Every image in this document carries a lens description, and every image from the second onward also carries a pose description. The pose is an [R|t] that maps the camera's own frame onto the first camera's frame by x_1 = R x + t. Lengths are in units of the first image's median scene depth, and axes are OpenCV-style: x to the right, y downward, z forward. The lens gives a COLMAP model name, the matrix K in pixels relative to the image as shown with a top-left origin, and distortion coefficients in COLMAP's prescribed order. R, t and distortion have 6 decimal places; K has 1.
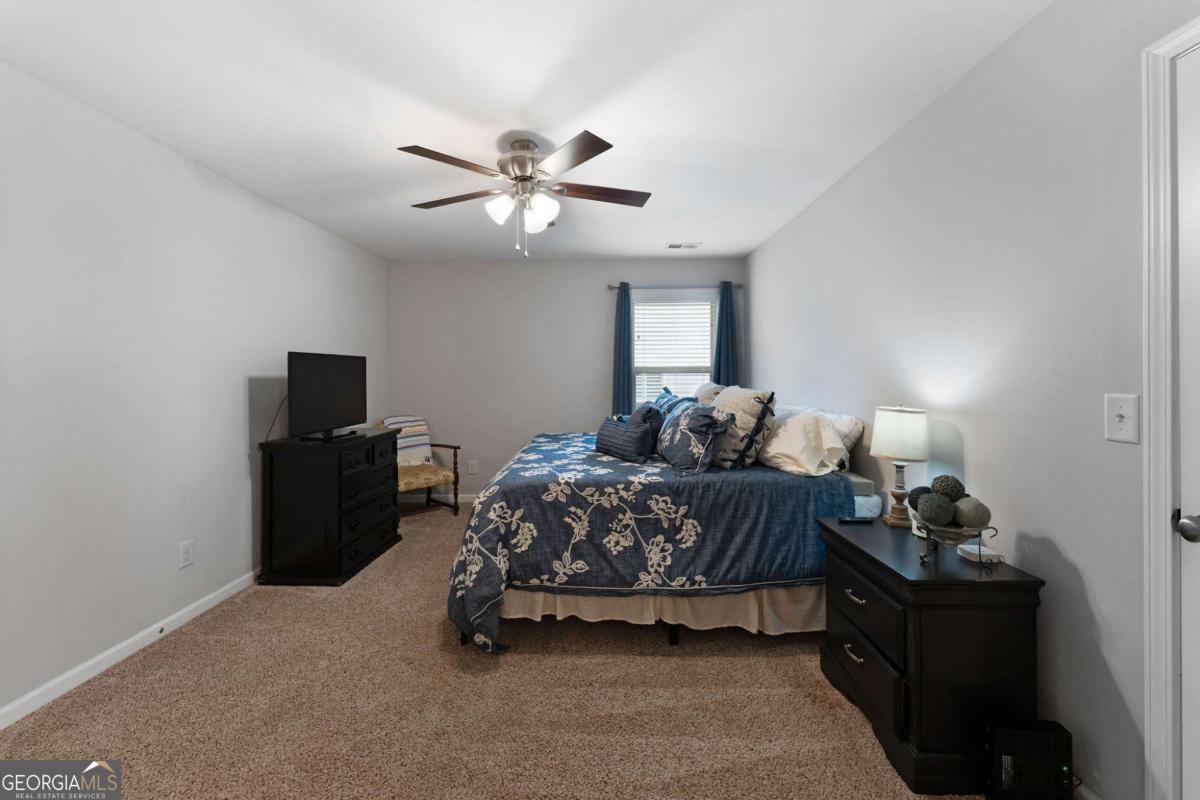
lens RADIAL K [[488.8, 0, 600.8], [0, 488.8, 391.6], [0, 0, 1]] dist [-0.000187, 0.000056]
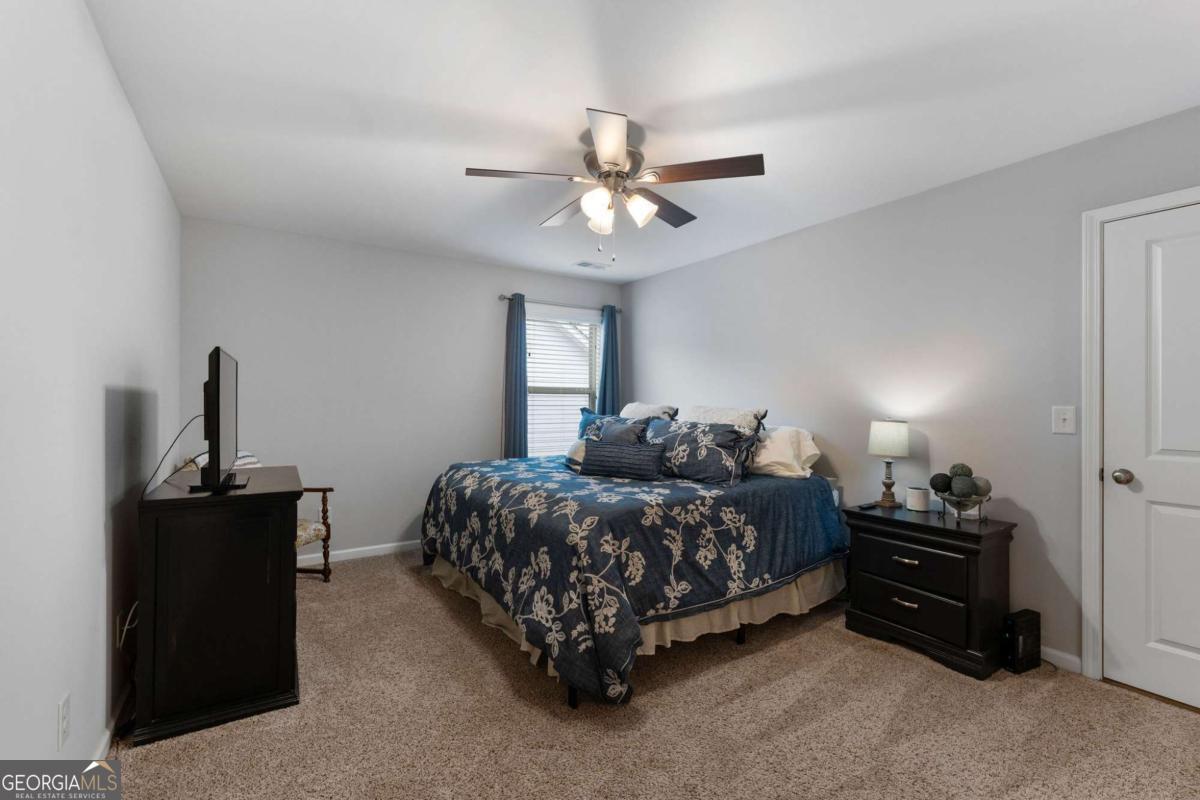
lens RADIAL K [[516.1, 0, 601.0], [0, 516.1, 413.8], [0, 0, 1]] dist [-0.000748, -0.000103]
pose [[0.827202, -0.007240, 0.561858, -0.744275], [0.010454, 0.999942, -0.002506, 0.011002], [-0.561807, 0.007947, 0.827230, 0.231413]]
